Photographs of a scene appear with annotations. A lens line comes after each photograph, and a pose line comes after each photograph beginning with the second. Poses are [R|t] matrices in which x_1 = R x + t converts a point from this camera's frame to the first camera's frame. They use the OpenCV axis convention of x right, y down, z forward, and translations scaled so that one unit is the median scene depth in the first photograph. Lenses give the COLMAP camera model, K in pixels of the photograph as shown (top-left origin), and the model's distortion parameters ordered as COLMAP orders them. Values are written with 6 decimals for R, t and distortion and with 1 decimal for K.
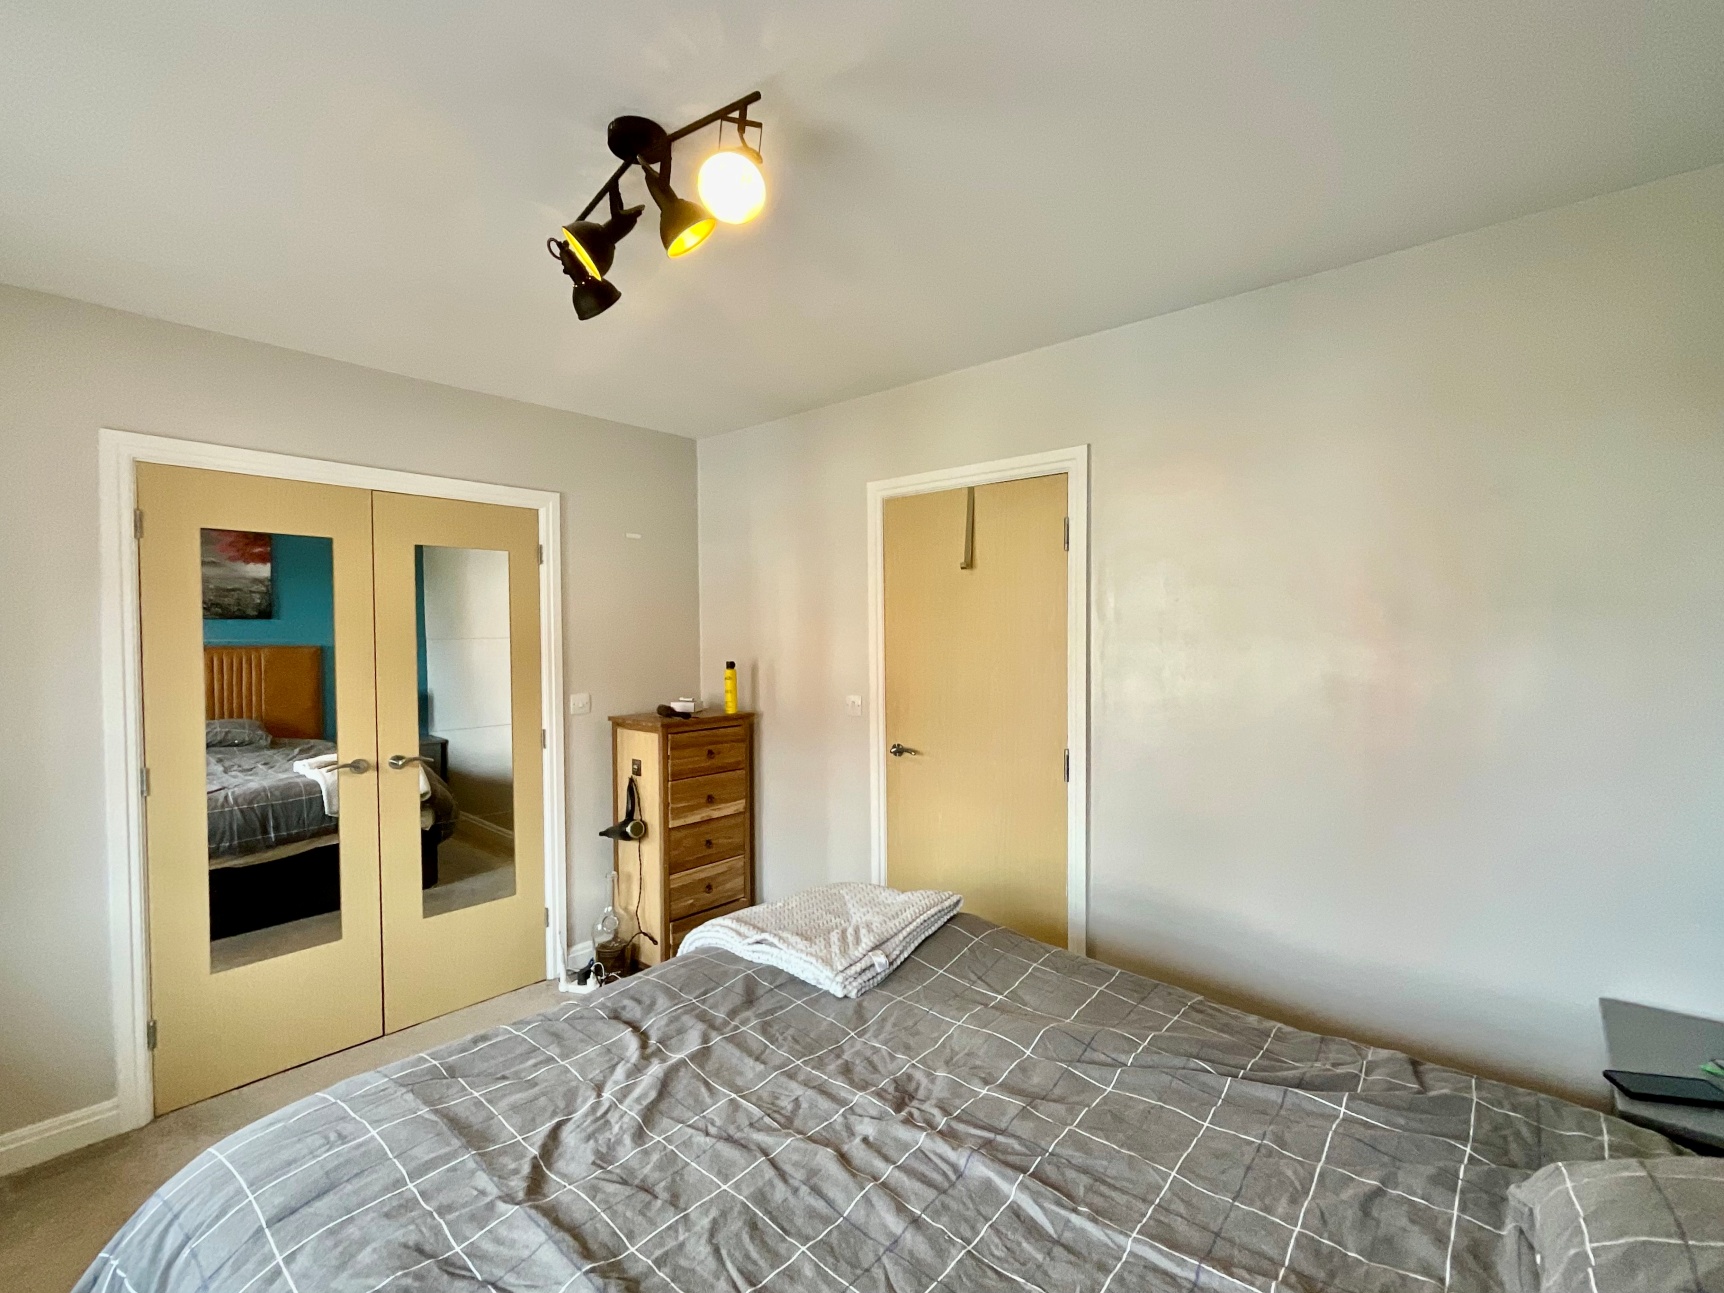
lens RADIAL K [[751.6, 0, 862.0], [0, 751.6, 646.5], [0, 0, 1]] dist [0.001823, 0.000394]
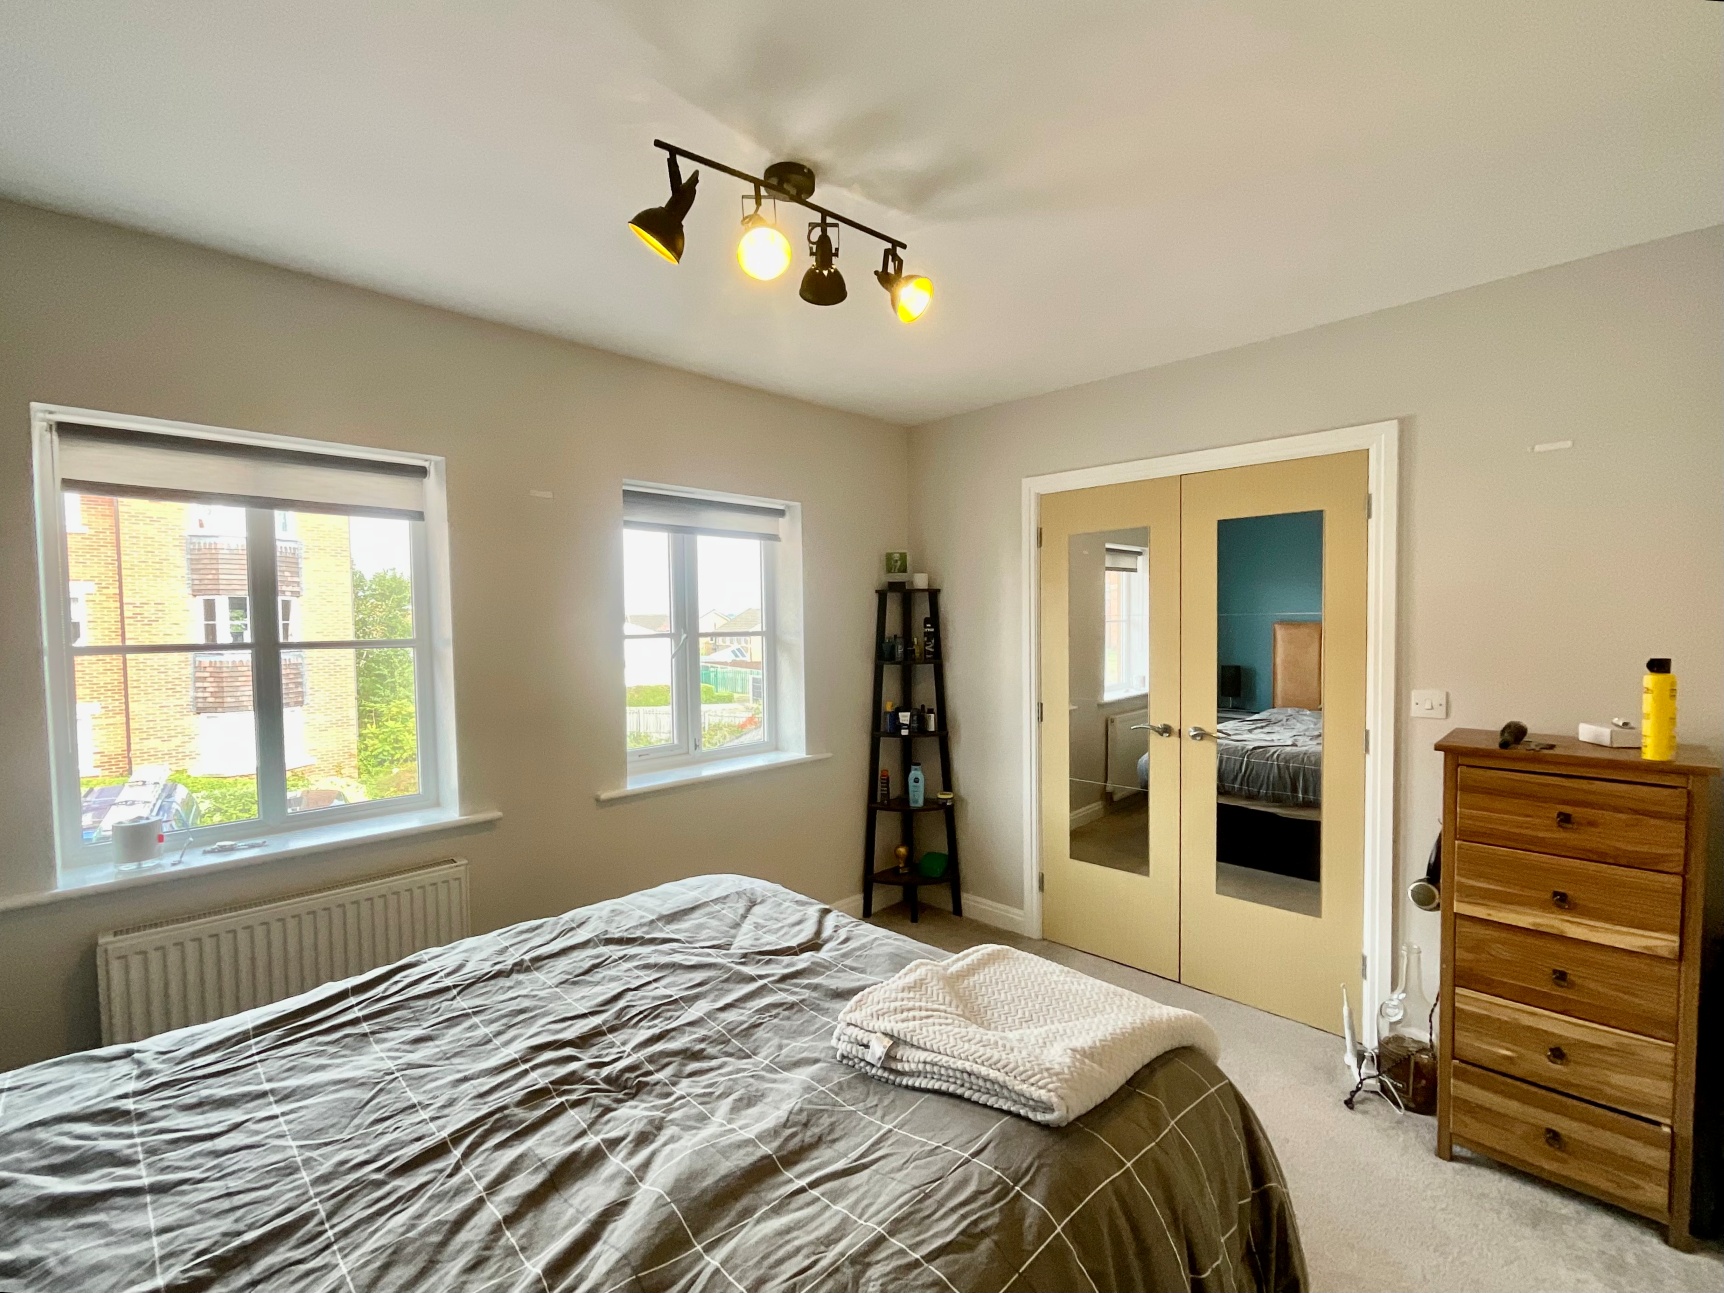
lens RADIAL K [[751.6, 0, 862.0], [0, 751.6, 646.5], [0, 0, 1]] dist [0.001823, 0.000394]
pose [[-0.045608, 0.044765, -0.997956, 0.410324], [-0.003045, 0.998985, 0.044950, -0.010917], [0.998955, 0.005089, -0.045426, 0.550238]]
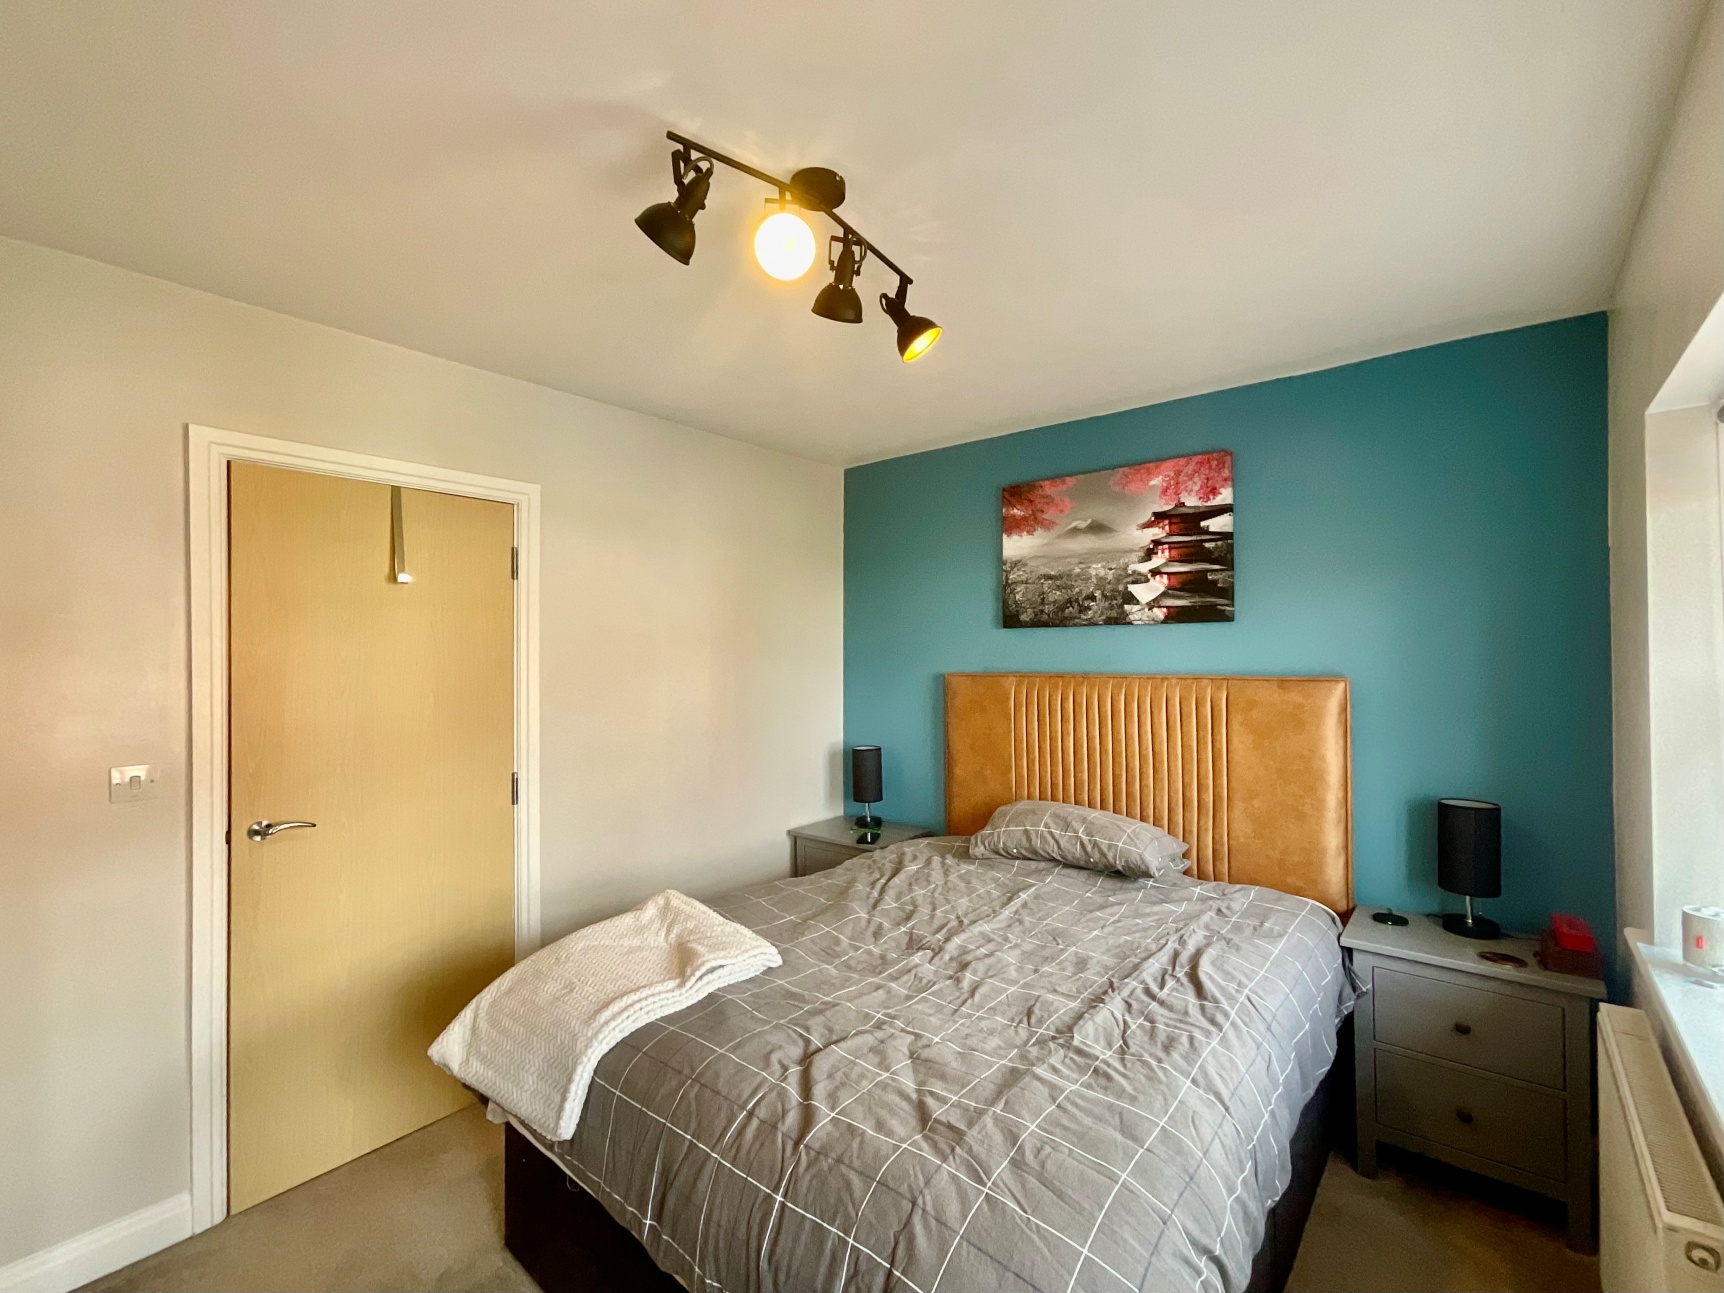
lens RADIAL K [[765.1, 0, 817.7], [0, 765.1, 651.4], [0, 0, 1]] dist [0.000699, 0.000109]
pose [[0.005158, 0.014763, 0.999878, -0.639957], [0.020904, 0.999671, -0.014868, -0.004188], [-0.999768, 0.020978, 0.004848, 0.476833]]
